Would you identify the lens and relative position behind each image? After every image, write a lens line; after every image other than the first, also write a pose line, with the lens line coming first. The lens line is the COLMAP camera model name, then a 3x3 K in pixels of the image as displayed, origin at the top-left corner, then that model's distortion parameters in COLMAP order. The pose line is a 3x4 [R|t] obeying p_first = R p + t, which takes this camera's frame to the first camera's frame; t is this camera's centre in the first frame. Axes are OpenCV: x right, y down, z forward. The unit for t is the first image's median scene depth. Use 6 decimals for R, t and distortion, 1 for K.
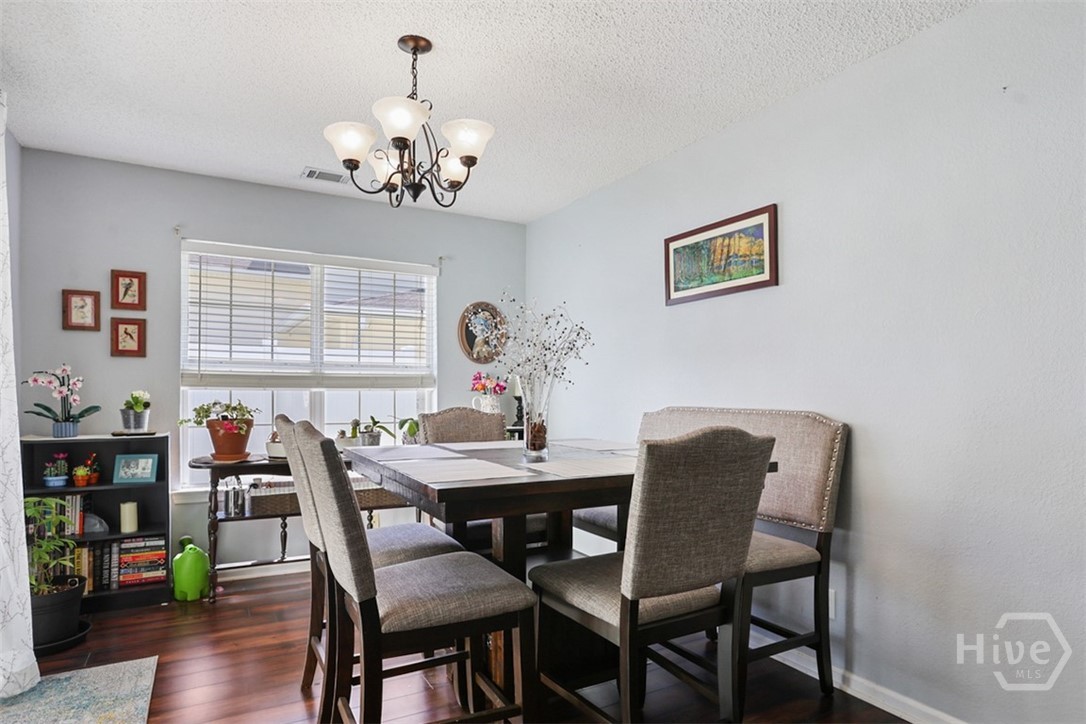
lens RADIAL K [[602.7, 0, 550.2], [0, 602.7, 381.0], [0, 0, 1]] dist [-0.066087, 0.042557]
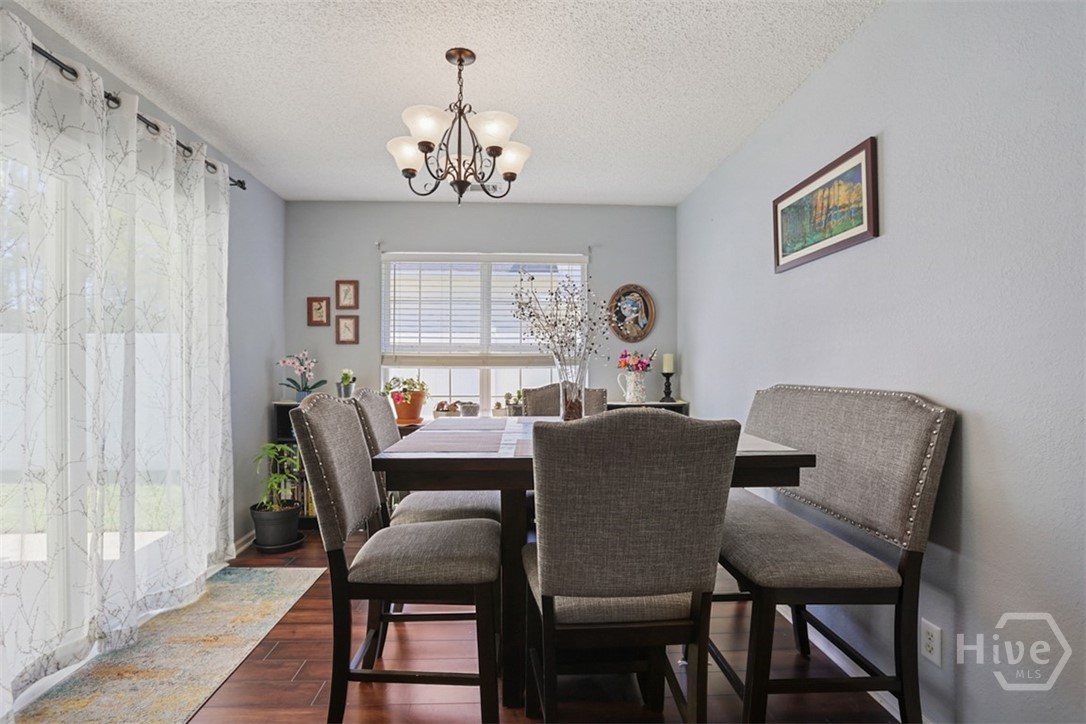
lens RADIAL K [[530.4, 0, 543.0], [0, 530.4, 362.0], [0, 0, 1]] dist [-0.066390, 0.035632]
pose [[0.892253, -0.009100, -0.451444, 0.266157], [0.011115, 0.999937, 0.001812, 0.003669], [0.451399, -0.006635, 0.892298, 0.149522]]
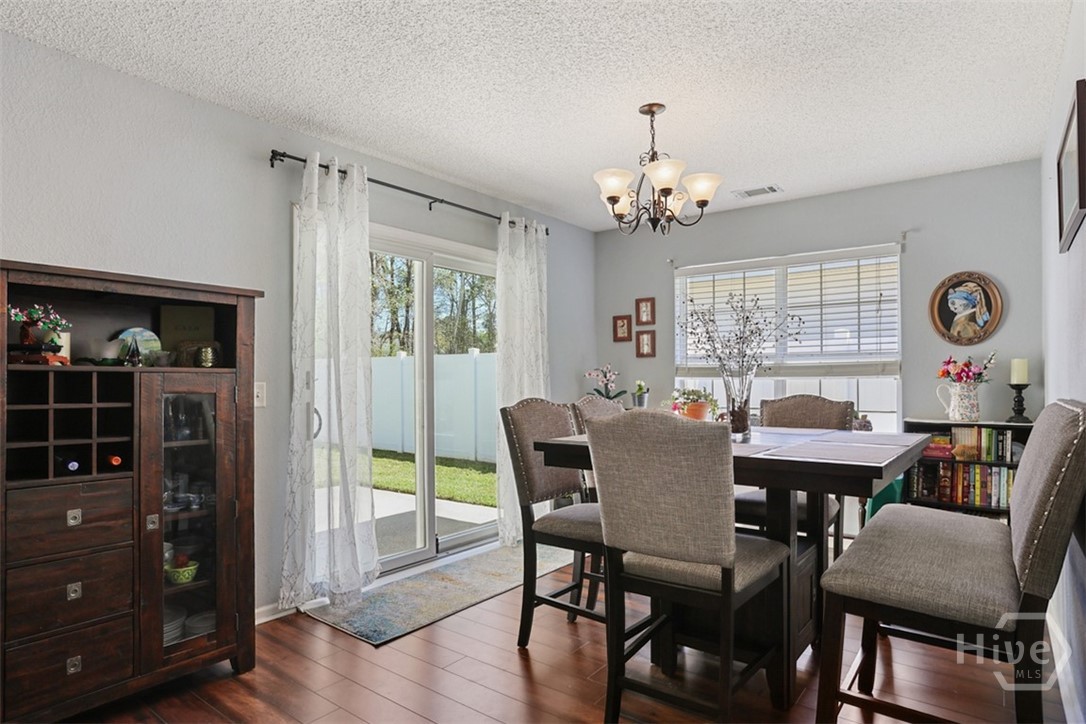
lens RADIAL K [[615.8, 0, 543.0], [0, 615.8, 362.0], [0, 0, 1]] dist [-0.060954, 0.046153]
pose [[0.394187, -0.032773, -0.918446, 0.674390], [0.020526, 0.999429, -0.026854, 0.007527], [0.918801, -0.008266, 0.394634, 0.198392]]
